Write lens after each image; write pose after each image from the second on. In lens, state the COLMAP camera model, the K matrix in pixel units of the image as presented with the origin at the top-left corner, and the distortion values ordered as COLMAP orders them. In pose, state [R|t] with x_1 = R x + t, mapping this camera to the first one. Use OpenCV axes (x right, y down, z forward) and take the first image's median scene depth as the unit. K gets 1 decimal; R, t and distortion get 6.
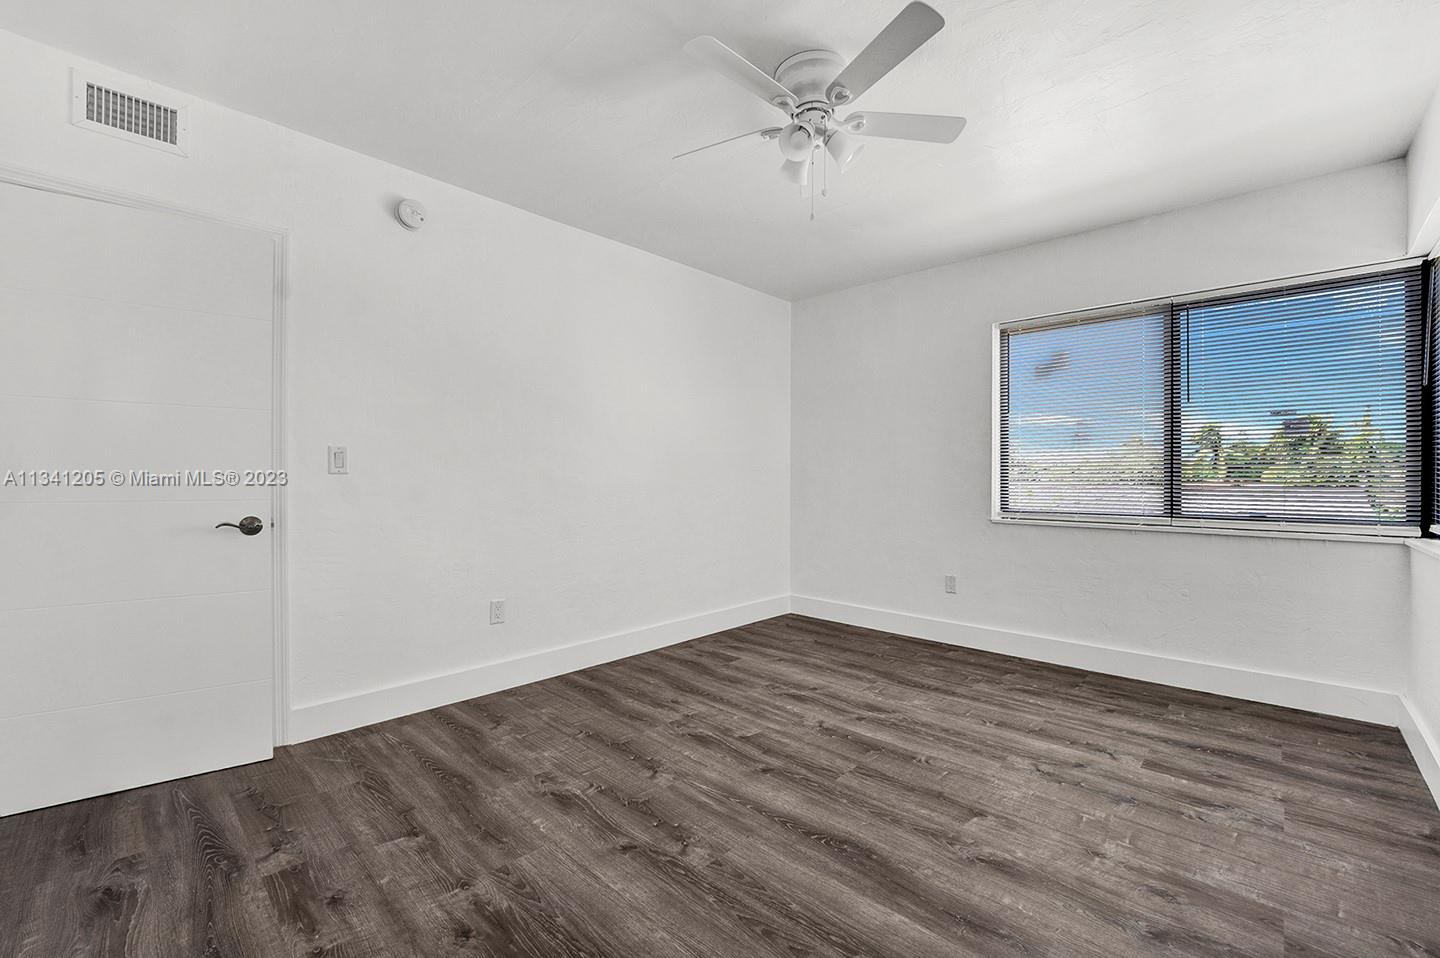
lens RADIAL K [[599.5, 0, 723.5], [0, 599.5, 477.6], [0, 0, 1]] dist [-0.002451, 0.000173]
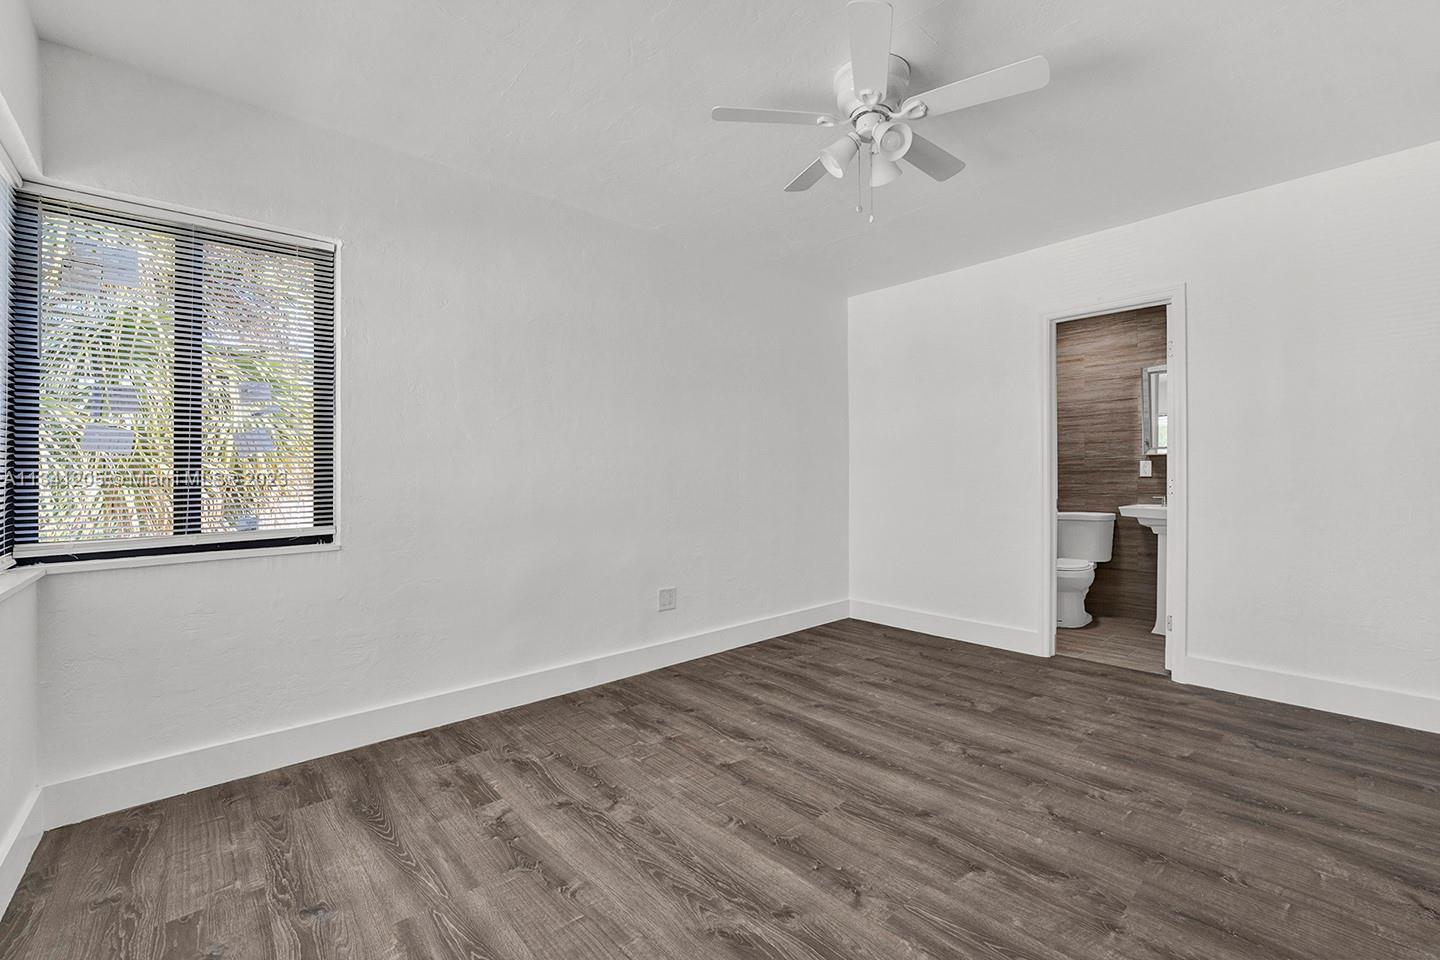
lens RADIAL K [[609.4, 0, 715.7], [0, 609.4, 478.9], [0, 0, 1]] dist [0.004061, 0.000043]
pose [[-0.995898, -0.000485, 0.090486, 0.301963], [-0.000997, 0.999984, -0.005619, 0.004408], [-0.090482, -0.005686, -0.995882, 1.970640]]
